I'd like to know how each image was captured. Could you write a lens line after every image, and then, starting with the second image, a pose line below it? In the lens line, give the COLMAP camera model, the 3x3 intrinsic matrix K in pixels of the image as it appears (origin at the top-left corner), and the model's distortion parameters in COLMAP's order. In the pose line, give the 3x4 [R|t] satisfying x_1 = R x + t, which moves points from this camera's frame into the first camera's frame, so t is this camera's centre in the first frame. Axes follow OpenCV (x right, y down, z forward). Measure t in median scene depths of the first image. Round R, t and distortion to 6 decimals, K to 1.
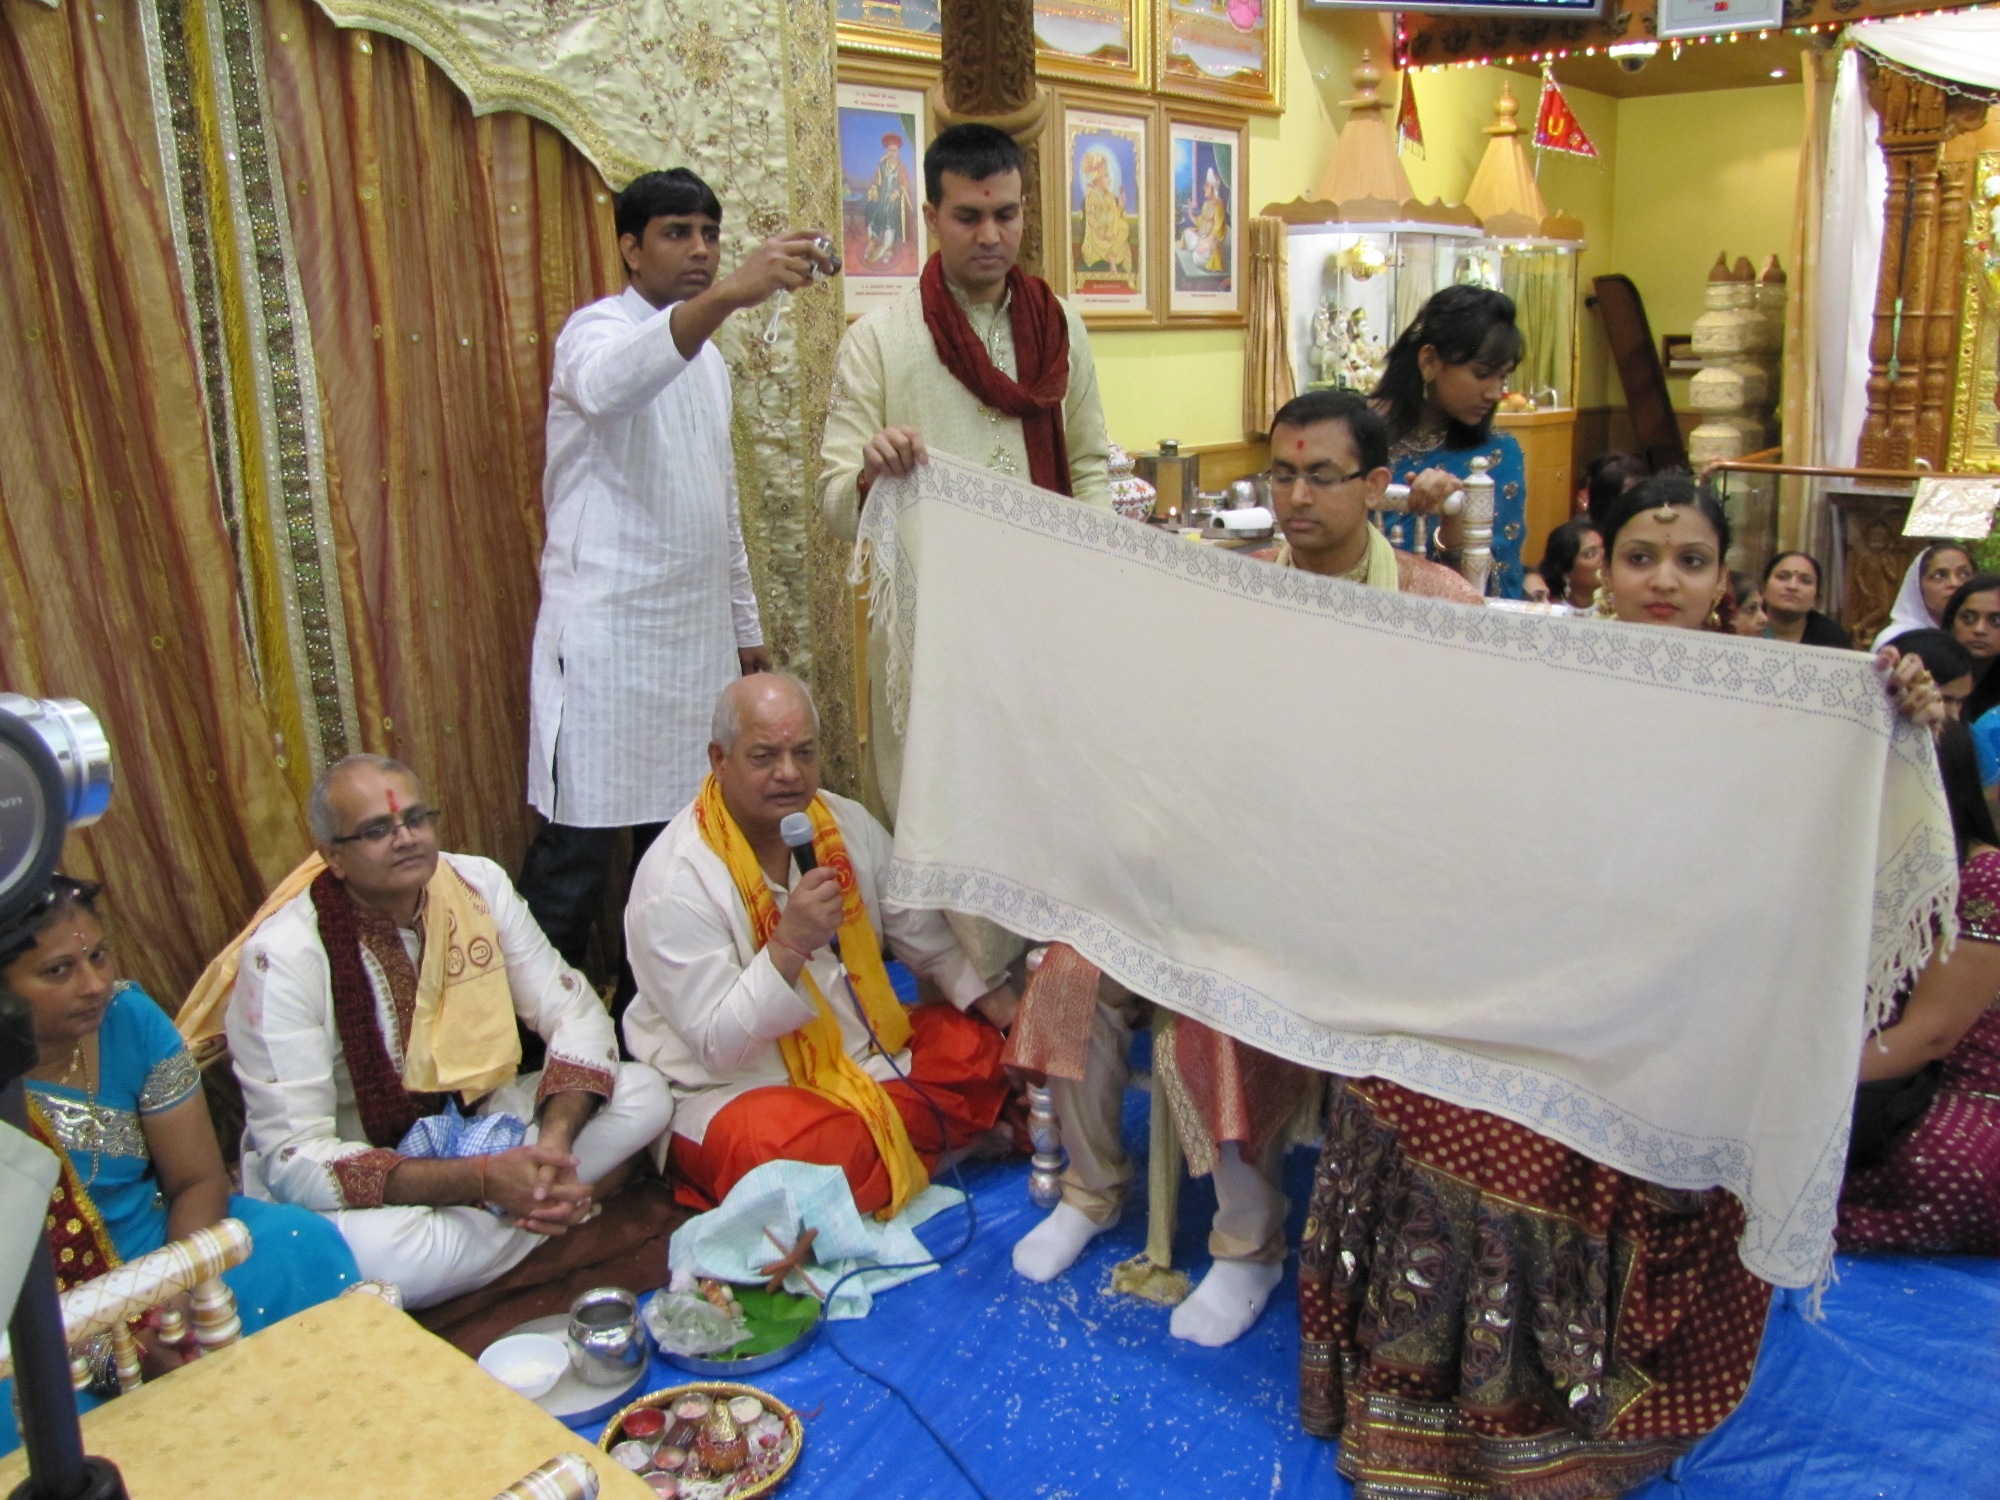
lens RADIAL K [[1678.9, 0, 1006.3], [0, 1678.9, 704.5], [0, 0, 1]] dist [-0.148246, 0.144252]
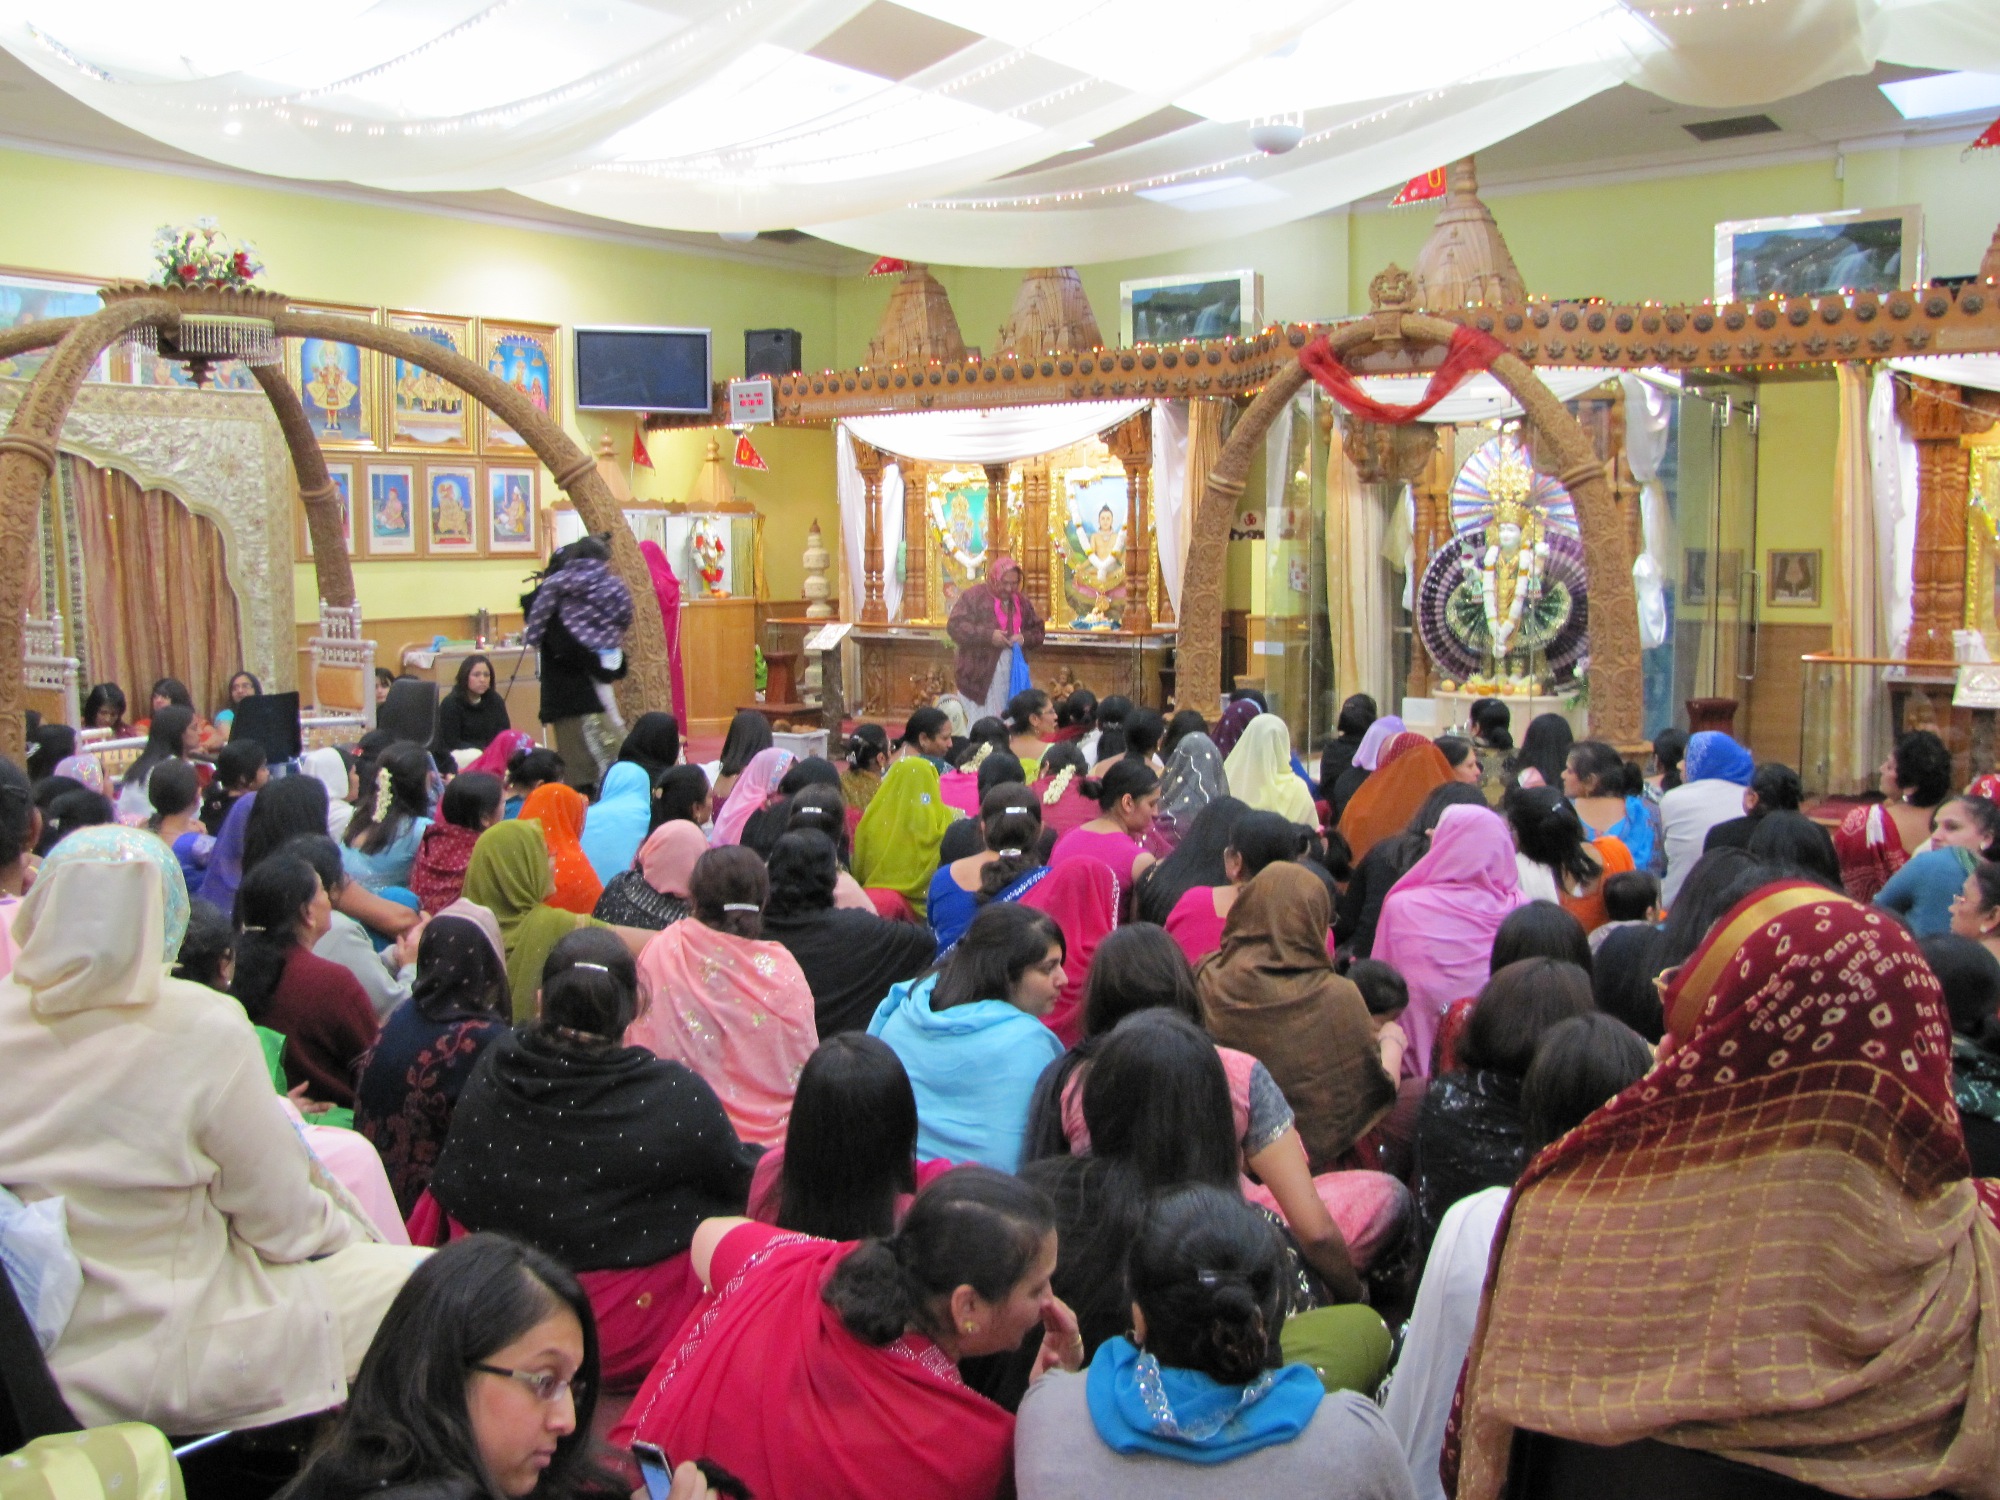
lens RADIAL K [[1668.9, 0, 972.5], [0, 1668.9, 717.6], [0, 0, 1]] dist [-0.192305, 0.176852]
pose [[0.998553, 0.006022, 0.053447, 0.550912], [0.000672, 0.992238, -0.124354, 0.226792], [-0.053781, 0.124210, 0.990797, -1.037918]]
